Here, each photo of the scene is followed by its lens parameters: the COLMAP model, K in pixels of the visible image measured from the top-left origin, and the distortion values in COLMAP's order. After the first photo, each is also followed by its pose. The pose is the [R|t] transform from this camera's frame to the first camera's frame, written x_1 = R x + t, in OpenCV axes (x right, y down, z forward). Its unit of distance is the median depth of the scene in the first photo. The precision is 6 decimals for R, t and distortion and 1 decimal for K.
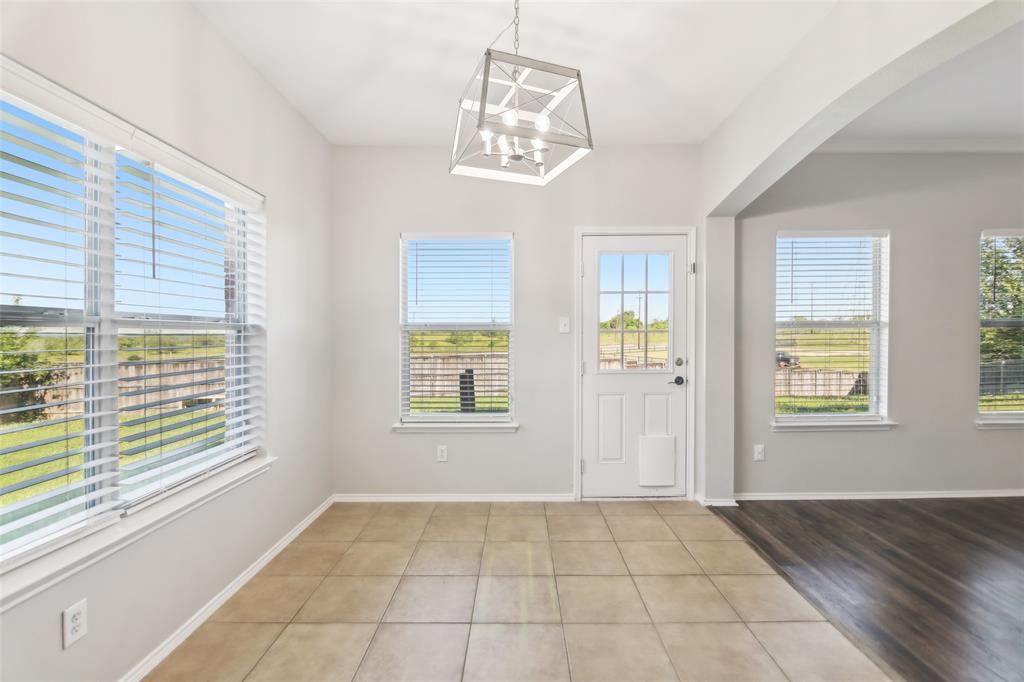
lens RADIAL K [[495.6, 0, 510.7], [0, 495.6, 328.6], [0, 0, 1]] dist [0.038118, -0.000084]
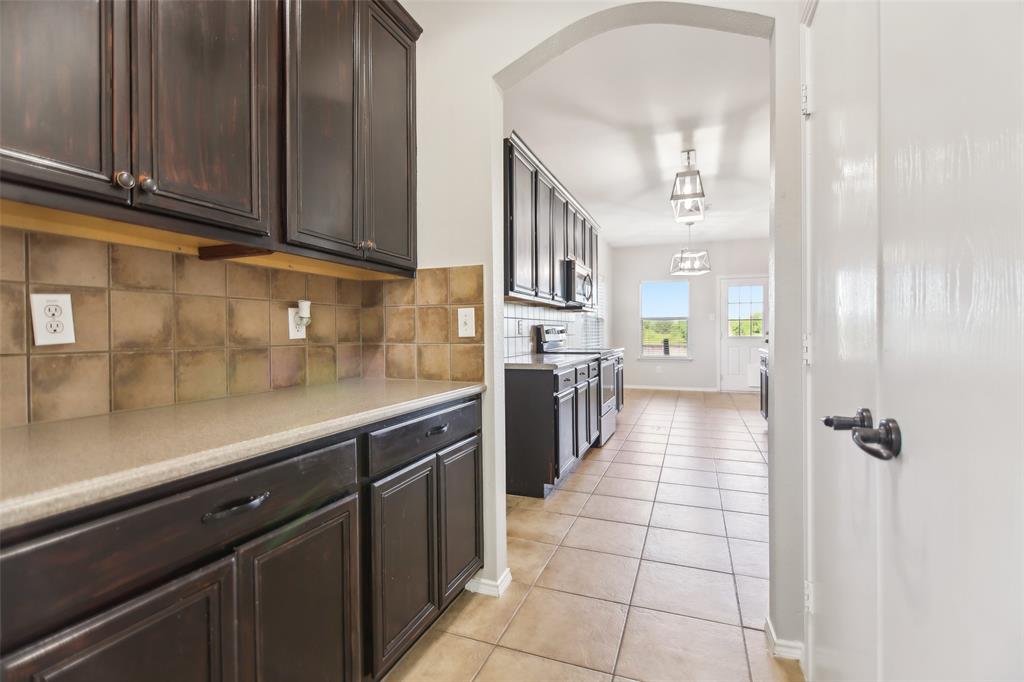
lens RADIAL K [[495.6, 0, 510.7], [0, 495.6, 328.6], [0, 0, 1]] dist [0.038118, -0.000084]
pose [[0.948481, -0.002408, -0.316824, -0.050950], [0.003828, 0.999985, 0.003859, 0.033624], [0.316810, -0.004873, 0.948477, -1.559782]]
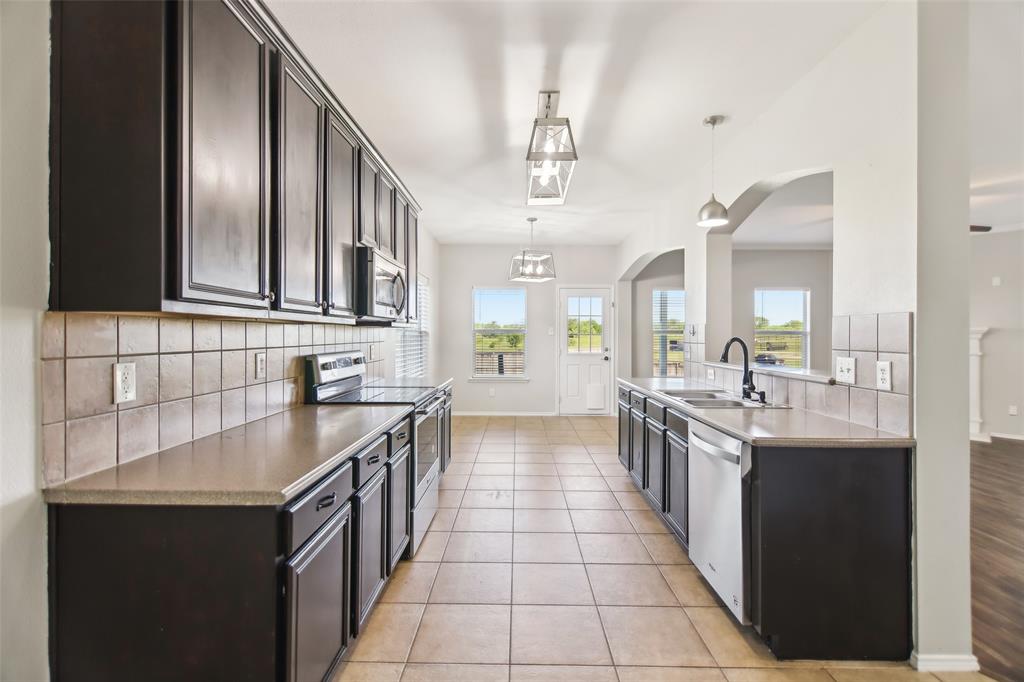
lens RADIAL K [[495.6, 0, 510.7], [0, 495.6, 328.6], [0, 0, 1]] dist [0.038118, -0.000084]
pose [[0.999837, 0.006591, 0.016789, -0.097658], [-0.006529, 0.999972, -0.003702, -0.009907], [-0.016813, 0.003592, 0.999852, -1.074635]]
